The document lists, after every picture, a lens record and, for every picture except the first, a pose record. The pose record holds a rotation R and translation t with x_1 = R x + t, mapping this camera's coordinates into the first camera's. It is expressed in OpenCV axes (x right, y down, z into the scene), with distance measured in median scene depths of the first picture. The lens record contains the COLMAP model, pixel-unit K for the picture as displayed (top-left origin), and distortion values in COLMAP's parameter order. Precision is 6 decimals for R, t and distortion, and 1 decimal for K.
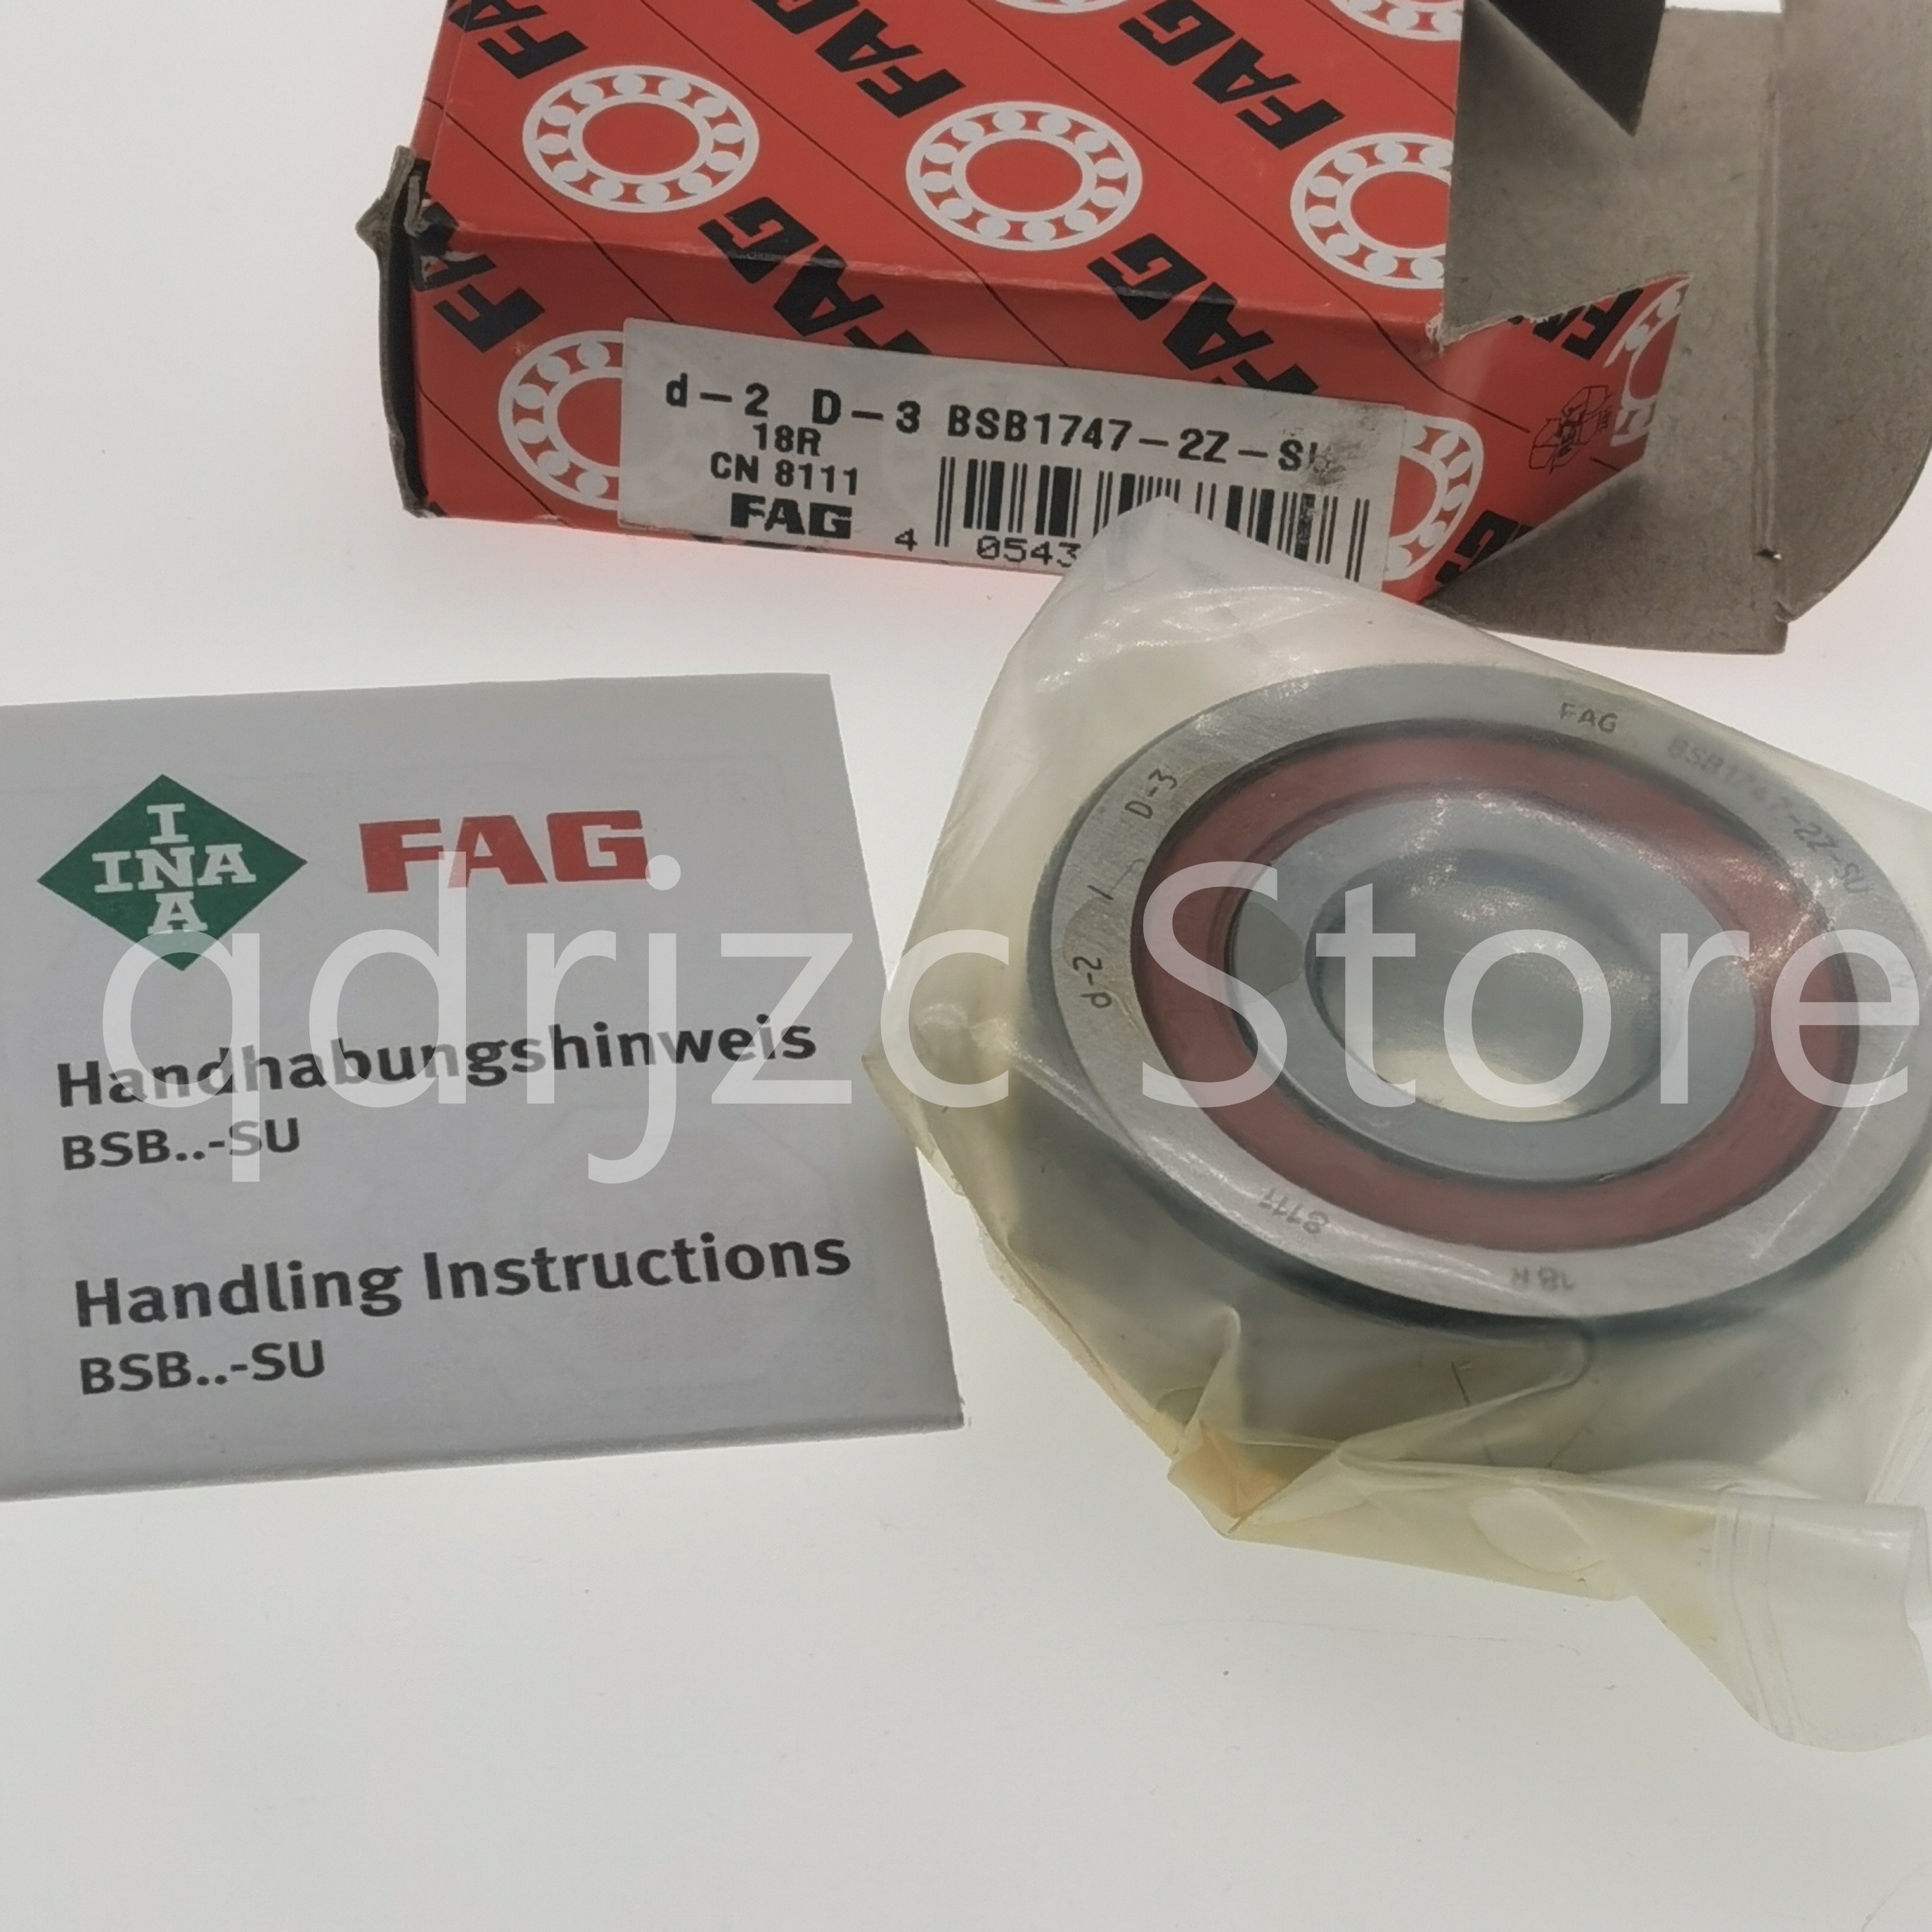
lens RADIAL K [[7039.5, 0, 957.6], [0, 7039.5, 963.8], [0, 0, 1]] dist [0.250457, 0.000000]
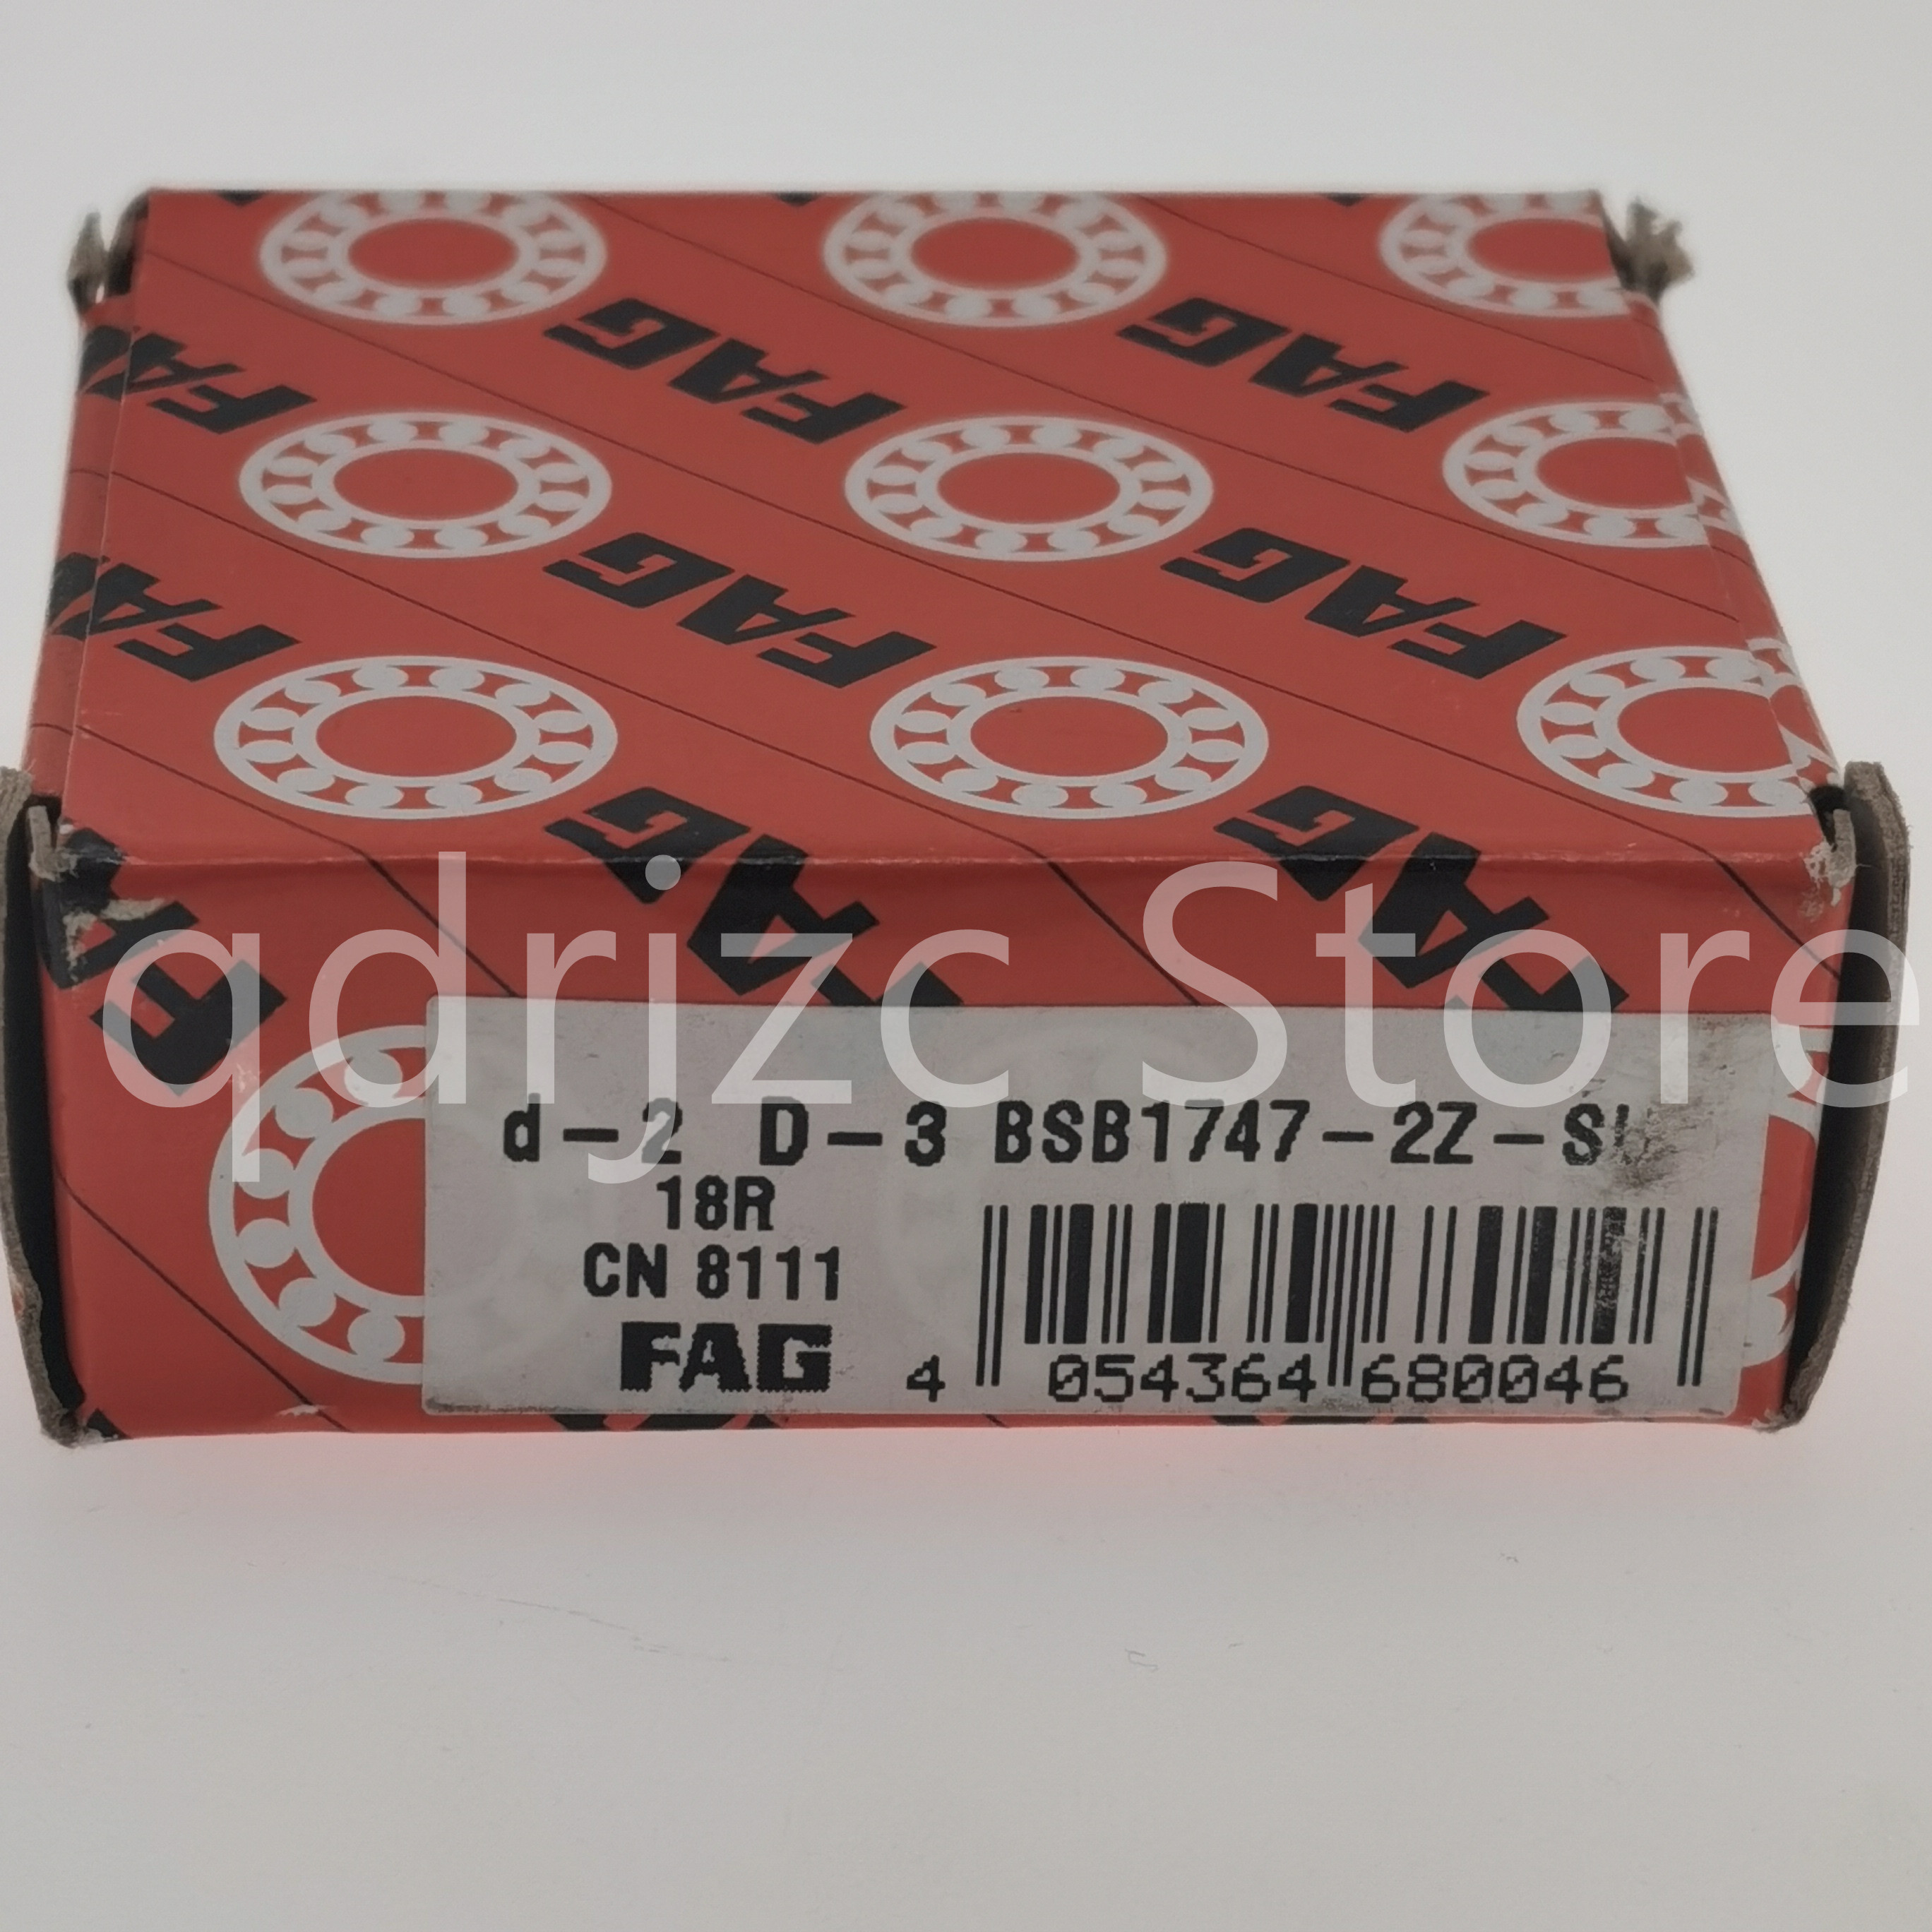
lens RADIAL K [[7039.5, 0, 983.1], [0, 7039.5, 974.2], [0, 0, 1]] dist [0.250457, 0.000000]
pose [[0.987649, -0.084851, 0.131715, -0.076997], [0.122108, 0.943603, -0.307738, 0.088268], [-0.098175, 0.320021, 0.942310, 0.446755]]
